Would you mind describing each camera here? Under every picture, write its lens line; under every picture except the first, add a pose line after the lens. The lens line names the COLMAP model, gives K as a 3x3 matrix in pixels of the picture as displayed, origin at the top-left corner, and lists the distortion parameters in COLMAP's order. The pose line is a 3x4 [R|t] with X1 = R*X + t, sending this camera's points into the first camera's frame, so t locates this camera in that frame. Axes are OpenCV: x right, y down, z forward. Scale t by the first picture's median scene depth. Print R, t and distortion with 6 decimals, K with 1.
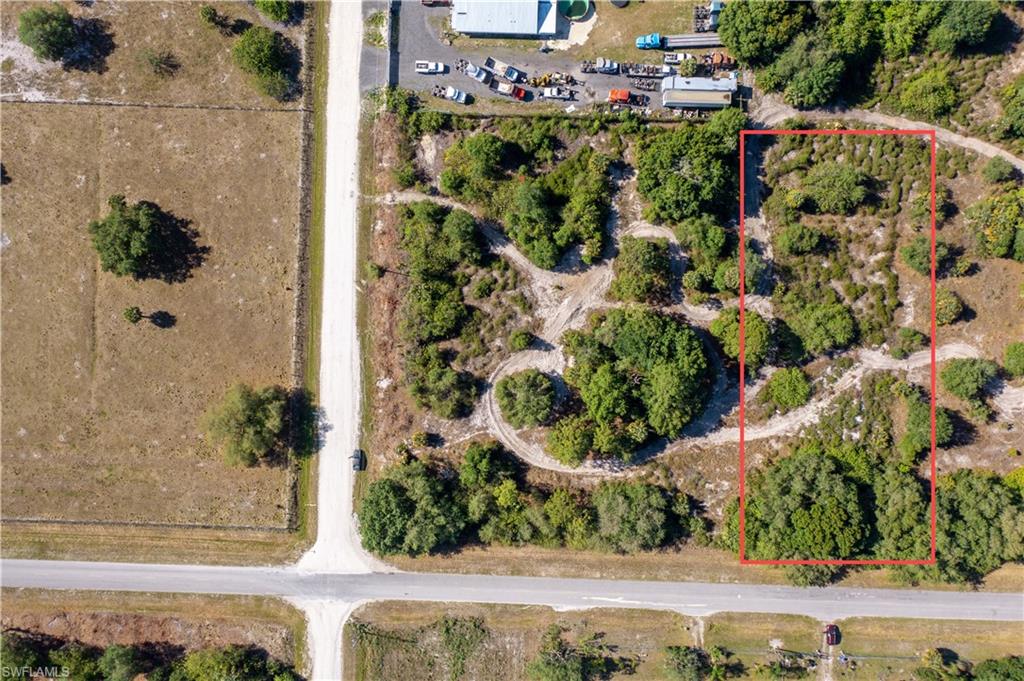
lens RADIAL K [[812.7, 0, 512.0], [0, 812.7, 340.5], [0, 0, 1]] dist [-0.000907, 0.007529]
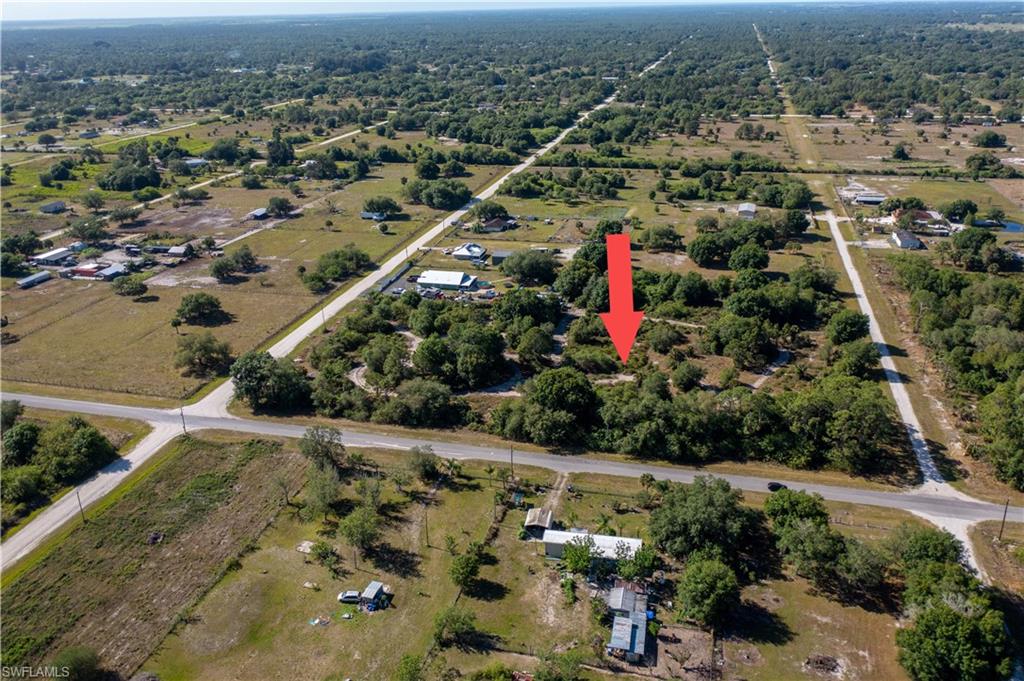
lens RADIAL K [[812.7, 0, 512.0], [0, 812.7, 340.5], [0, 0, 1]] dist [-0.000907, 0.007529]
pose [[0.975095, 0.073411, -0.209288, 0.540241], [-0.221386, 0.379021, -0.898516, 1.297669], [0.013364, 0.922472, 0.385833, 0.399456]]
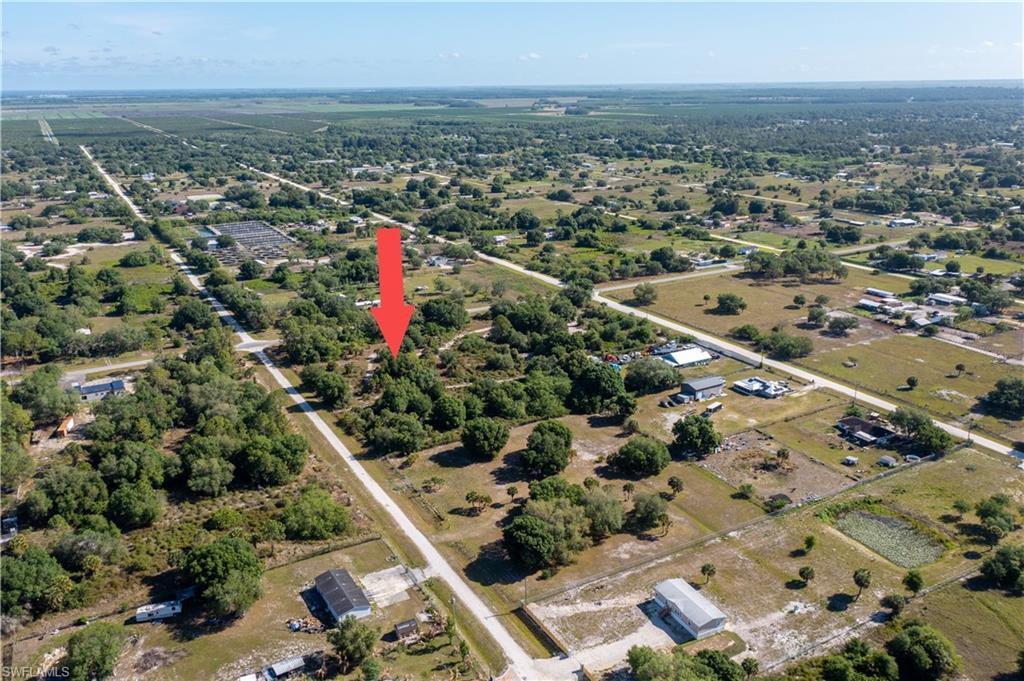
lens RADIAL K [[812.7, 0, 512.0], [0, 812.7, 340.5], [0, 0, 1]] dist [-0.000907, 0.007529]
pose [[-0.853558, 0.176360, -0.490241, 1.356863], [-0.520598, -0.251855, 0.815810, -1.848442], [0.020407, 0.951560, 0.306786, 0.312201]]
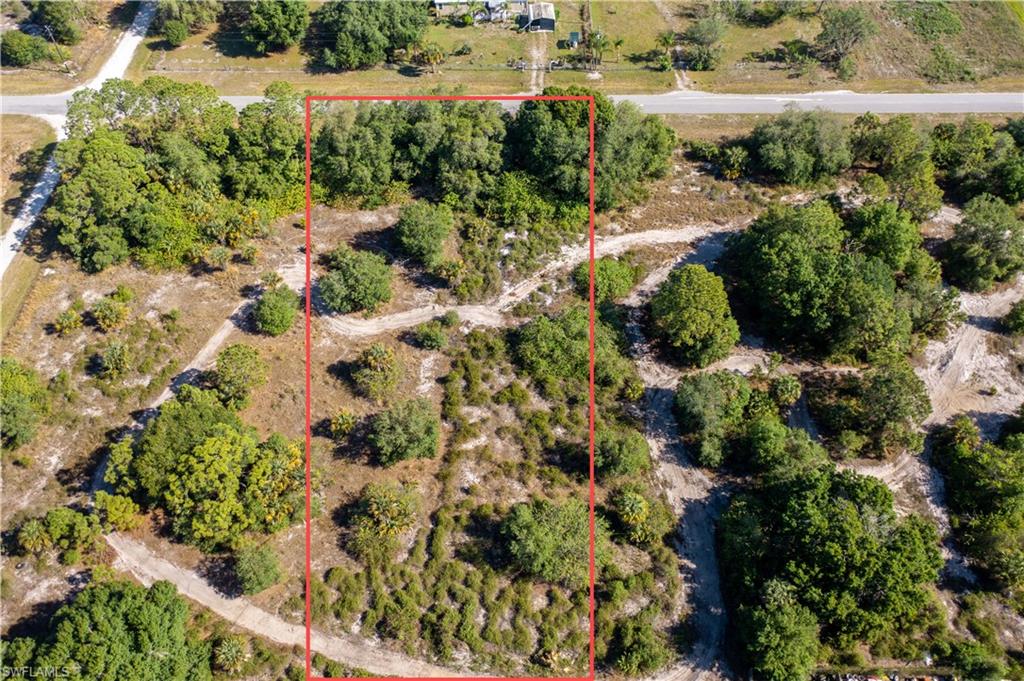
lens RADIAL K [[816.2, 0, 512.0], [0, 816.2, 340.5], [0, 0, 1]] dist [0.002325, 0.005526]
pose [[-0.999524, 0.025403, 0.017492, 0.408756], [-0.008516, -0.772378, 0.635107, -0.428302], [0.029644, 0.634655, 0.772226, 0.483927]]
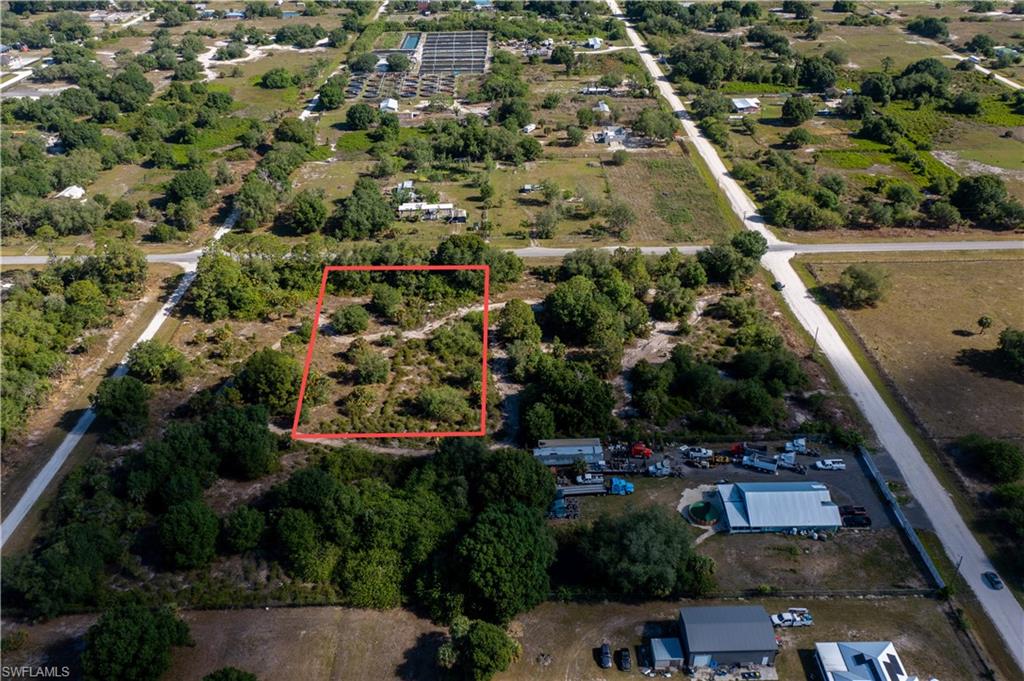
lens RADIAL K [[812.7, 0, 512.0], [0, 812.7, 340.5], [0, 0, 1]] dist [-0.000907, 0.007529]
pose [[-0.998938, 0.041386, -0.020232, 0.314285], [-0.038886, -0.522073, 0.852014, -1.112828], [0.024699, 0.851896, 0.523128, 0.320508]]
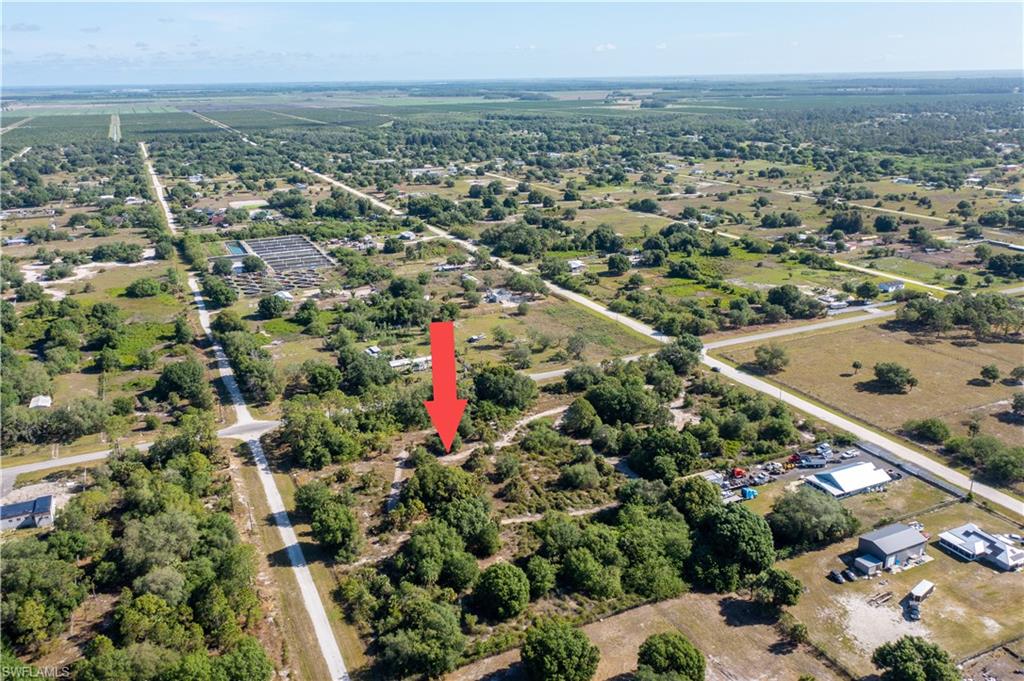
lens RADIAL K [[812.7, 0, 512.0], [0, 812.7, 340.5], [0, 0, 1]] dist [-0.000907, 0.007529]
pose [[-0.893942, 0.162540, -0.417669, 1.058183], [-0.447420, -0.269332, 0.852805, -1.286163], [0.026123, 0.949232, 0.313491, 0.309977]]
